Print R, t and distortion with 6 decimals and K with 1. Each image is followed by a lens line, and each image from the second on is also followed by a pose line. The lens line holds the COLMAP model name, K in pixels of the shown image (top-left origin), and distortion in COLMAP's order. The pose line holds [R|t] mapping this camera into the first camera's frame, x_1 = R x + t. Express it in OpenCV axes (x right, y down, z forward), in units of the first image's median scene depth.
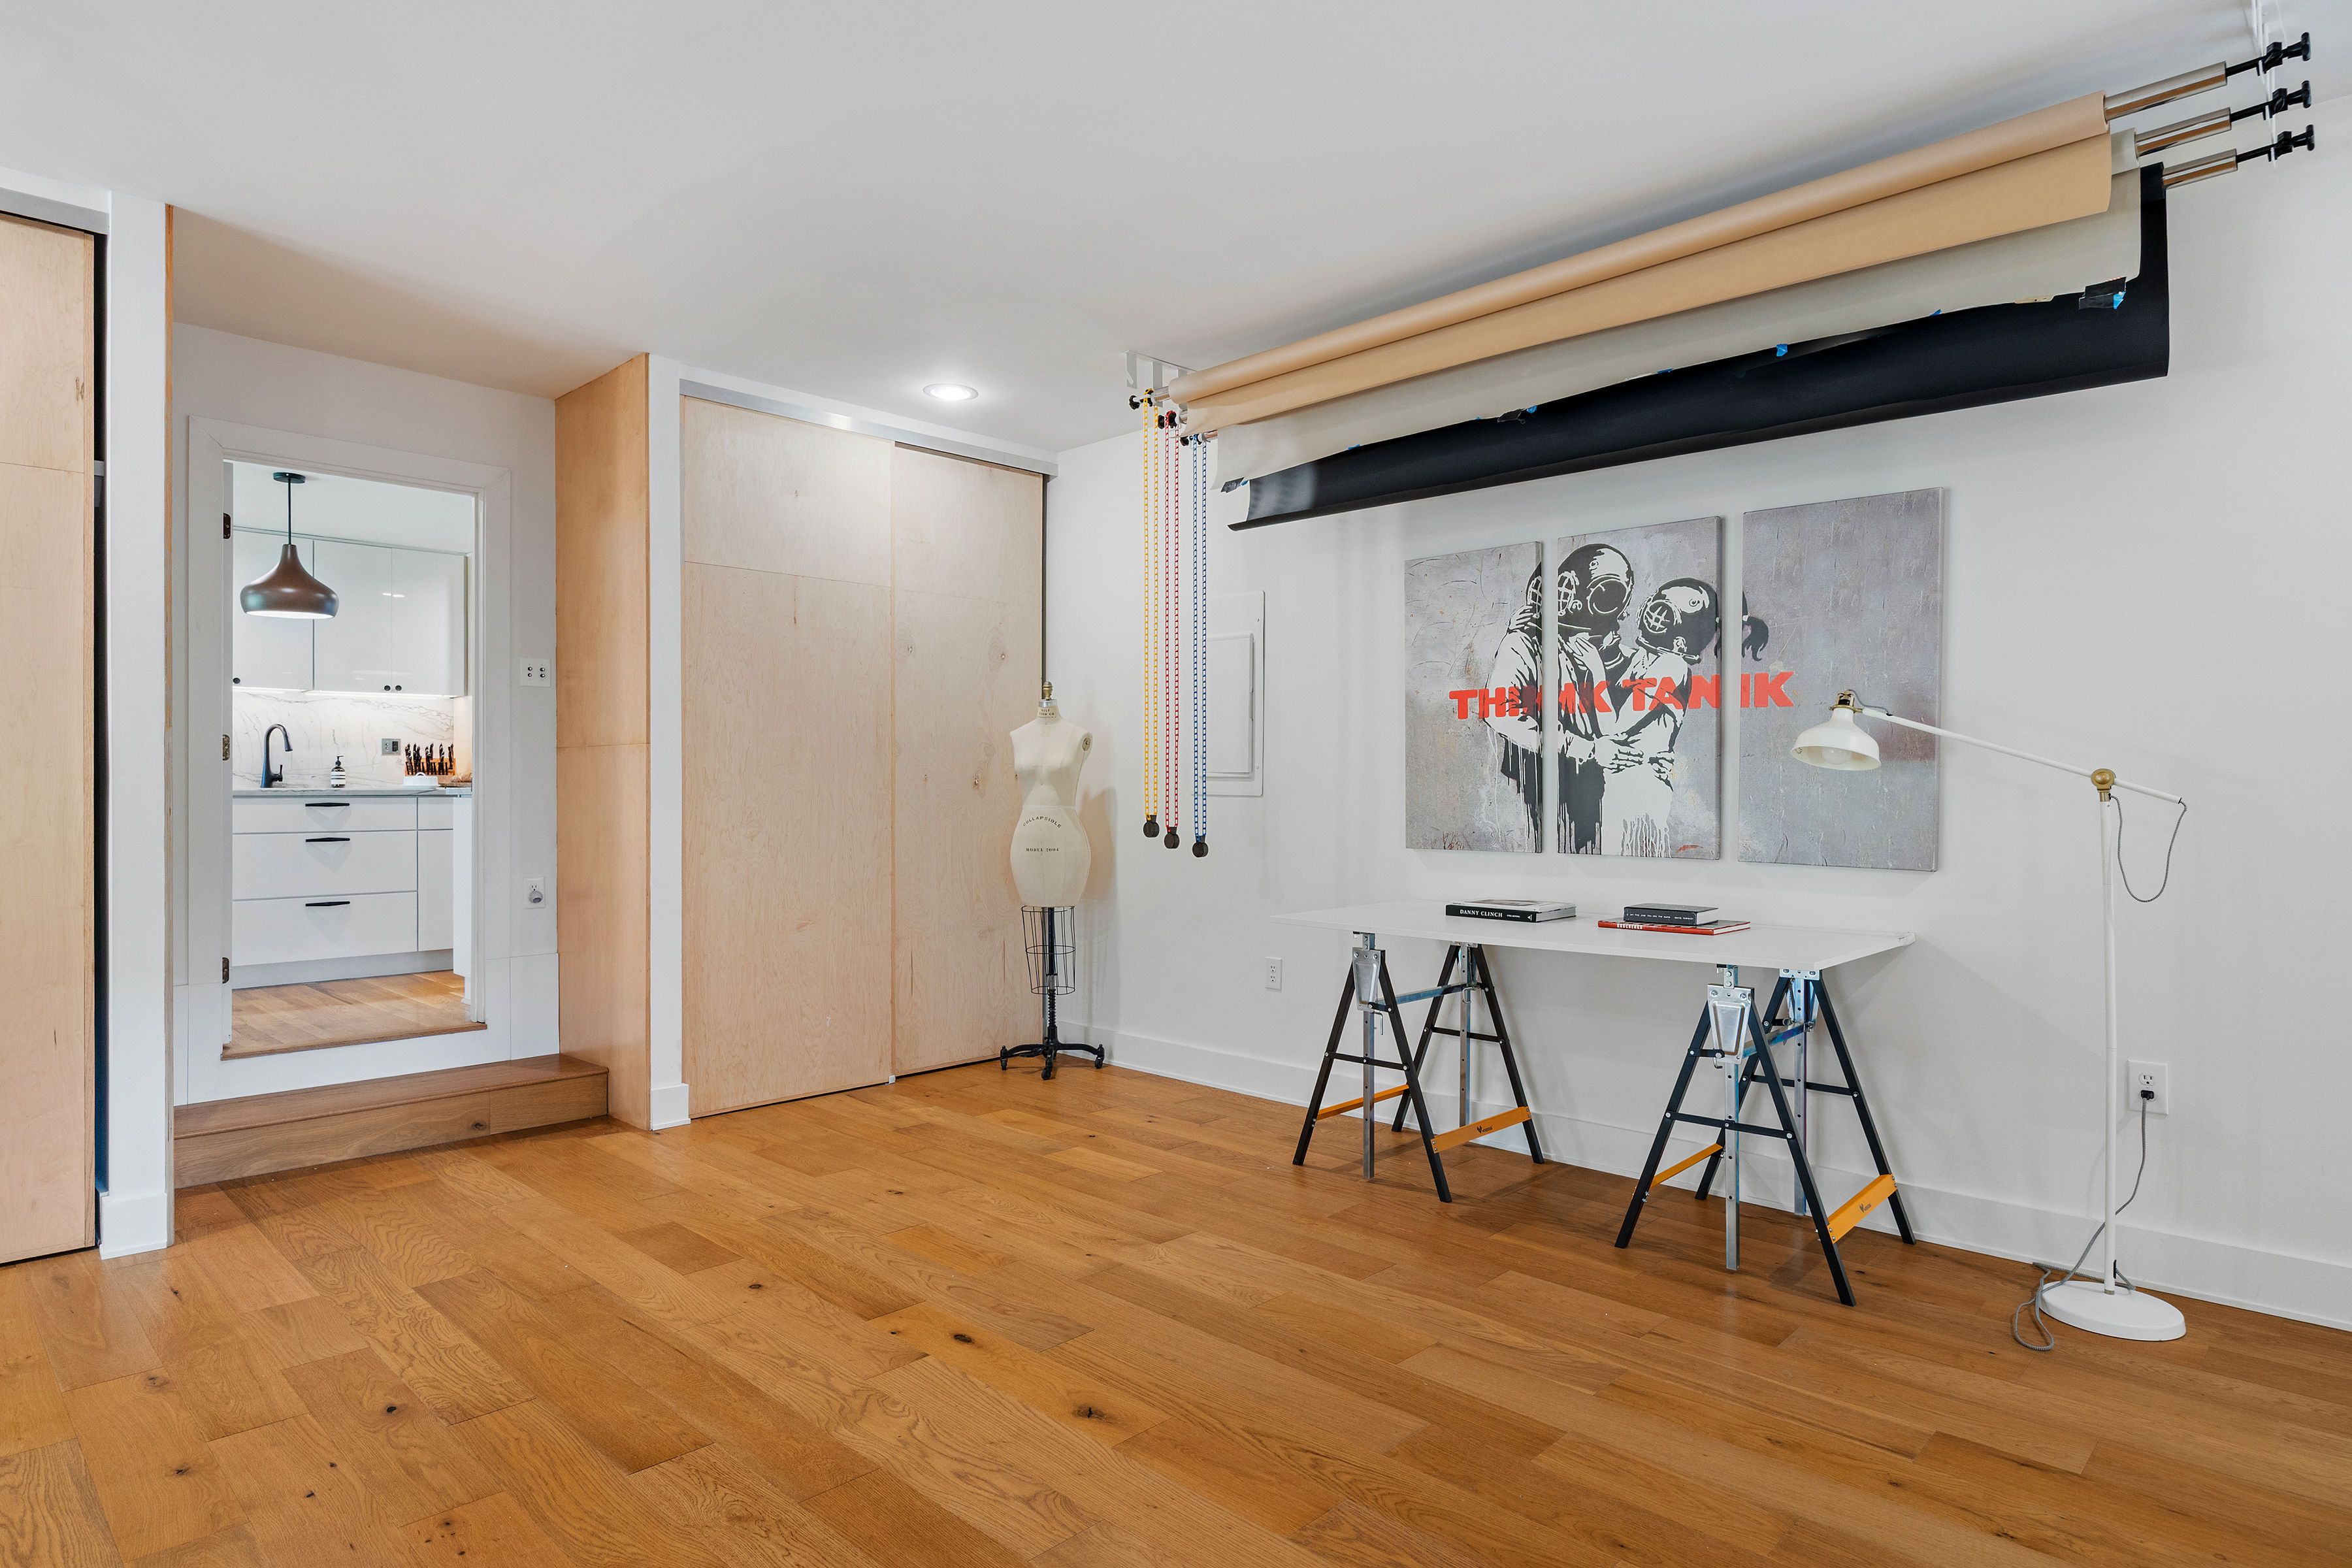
lens RADIAL K [[1294.6, 0, 1162.4], [0, 1294.6, 782.8], [0, 0, 1]] dist [-0.004899, -0.002497]
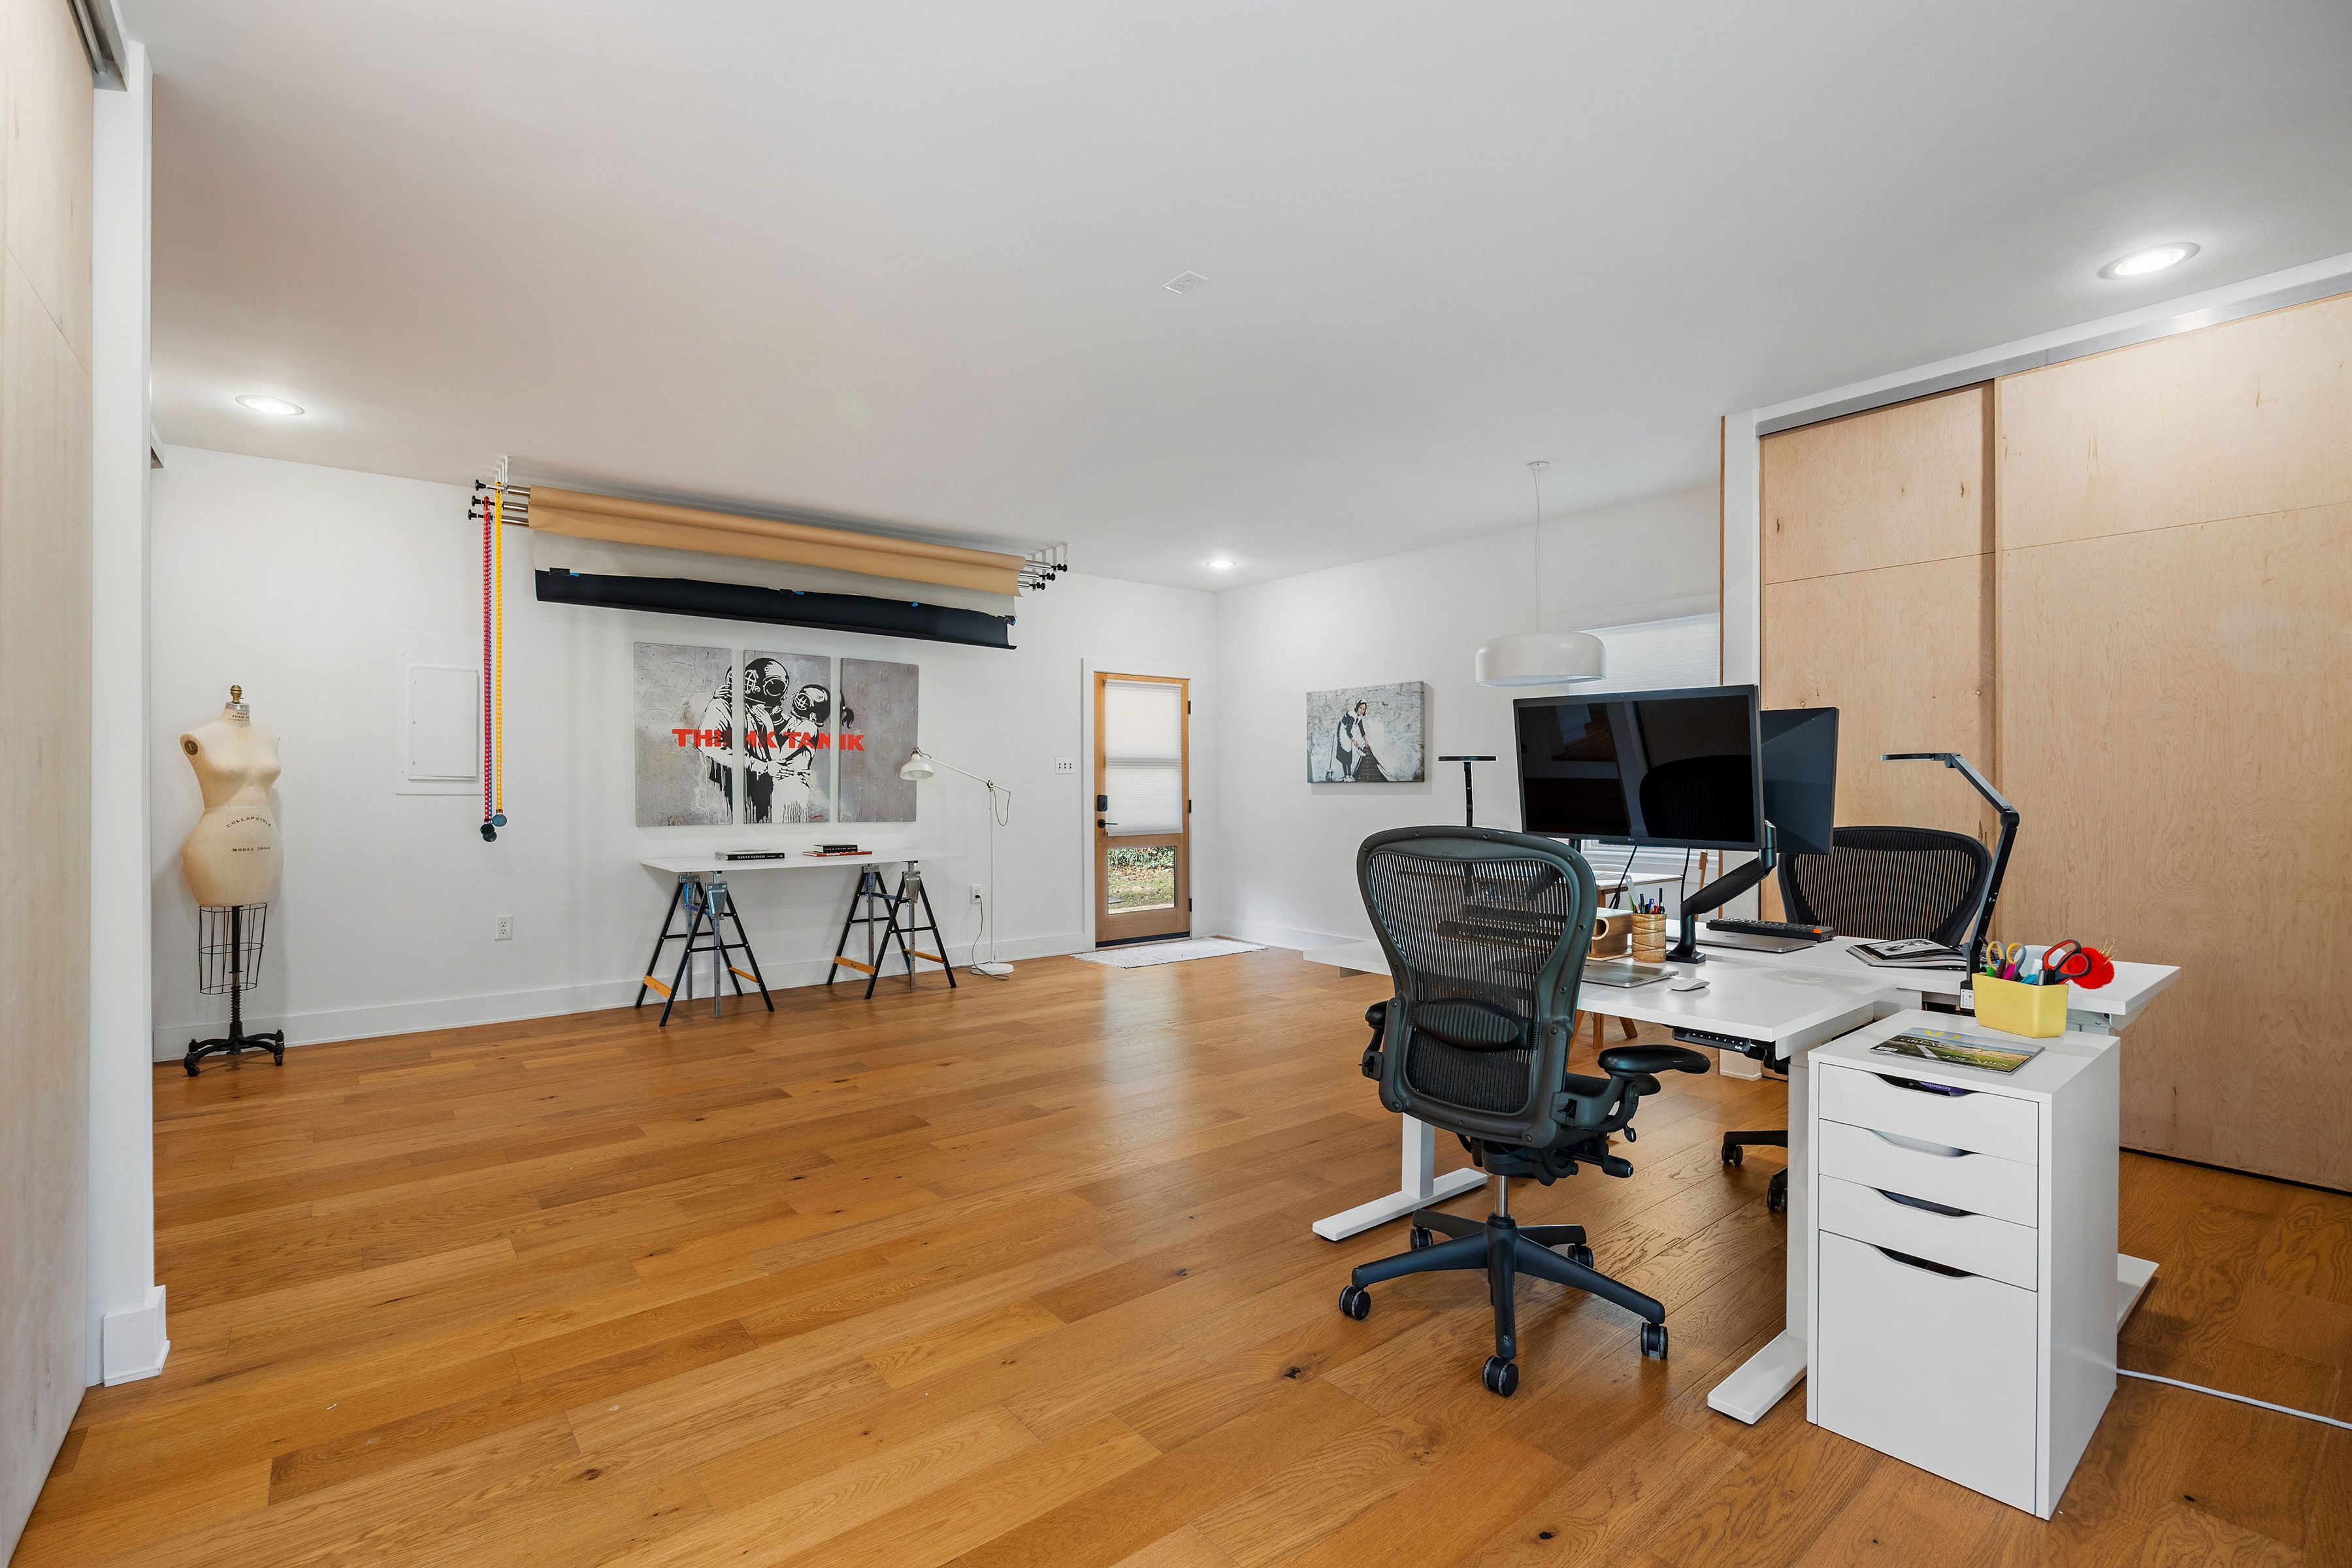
lens RADIAL K [[1056.5, 0, 1150.8], [0, 1056.5, 792.5], [0, 0, 1]] dist [-0.001846, -0.000643]
pose [[0.139265, -0.006886, 0.990231, -1.152321], [-0.003003, 0.999968, 0.007377, -0.002119], [-0.990251, -0.004001, 0.139240, 0.242972]]
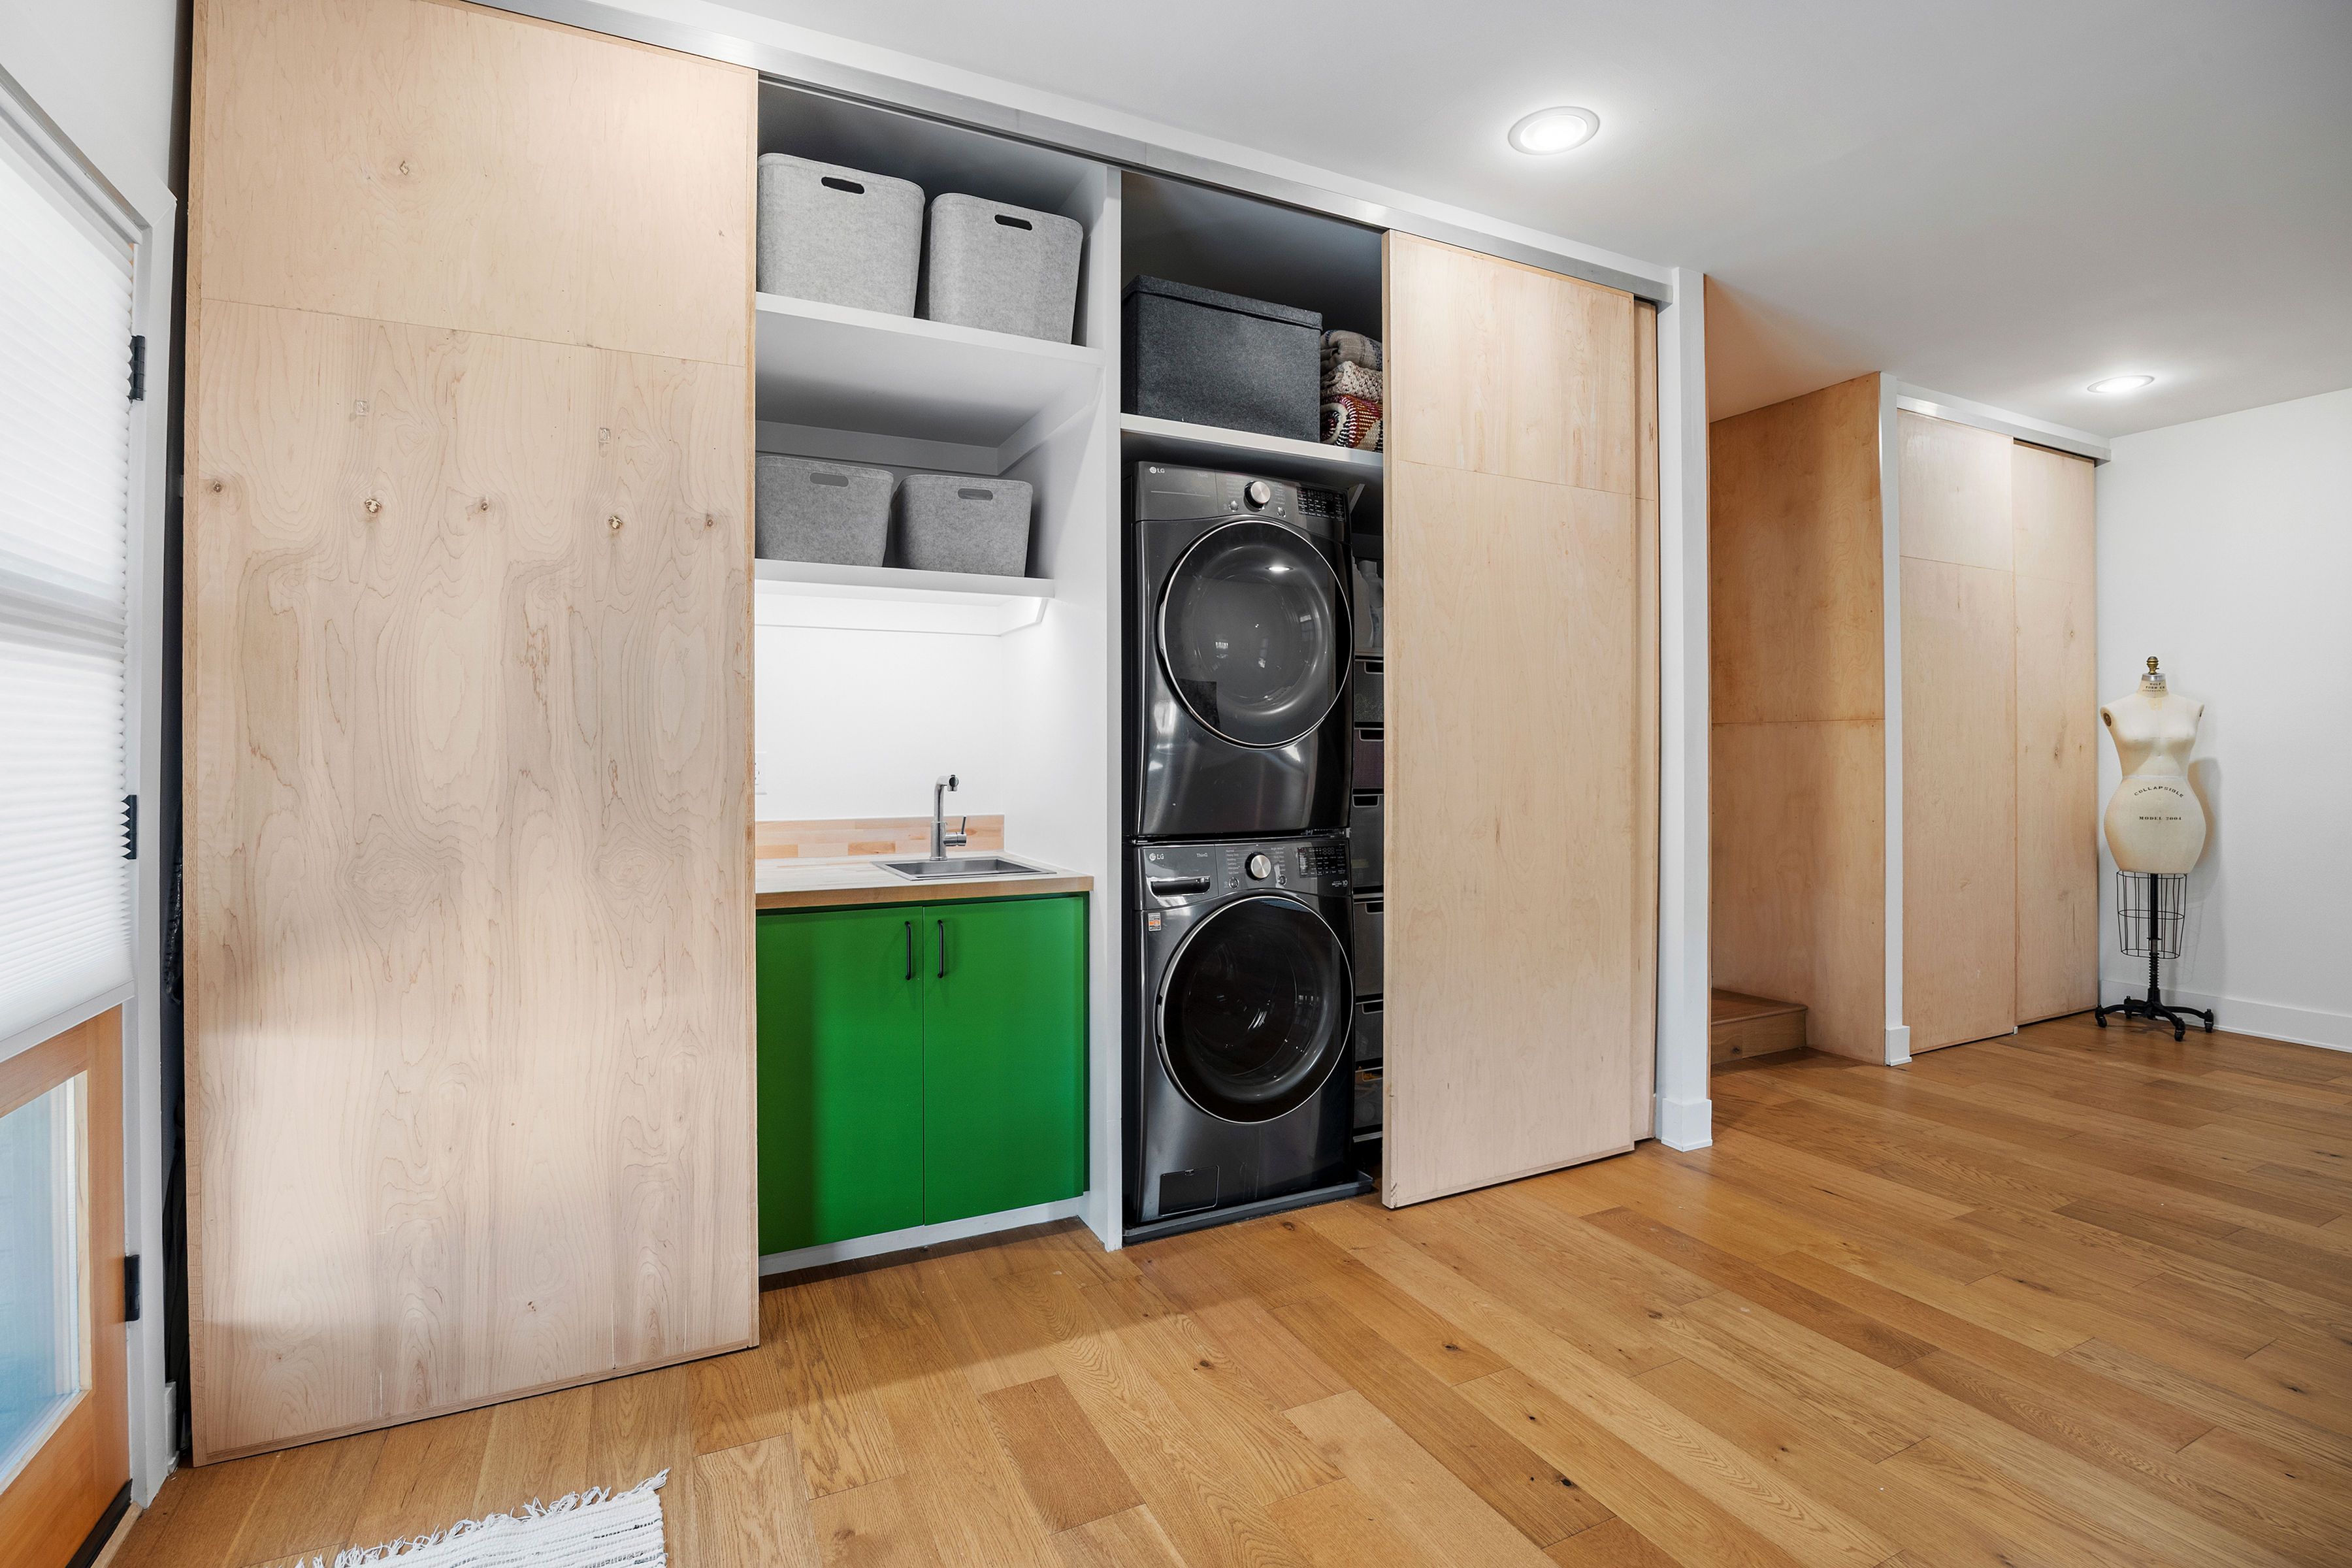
lens RADIAL K [[1079.5, 0, 1166.3], [0, 1079.5, 744.9], [0, 0, 1]] dist [-0.028527, 0.001269]
pose [[0.941702, -0.002333, -0.336439, -0.780865], [0.001012, 0.999991, -0.004103, -0.006039], [0.336446, 0.003523, 0.941696, -0.088193]]
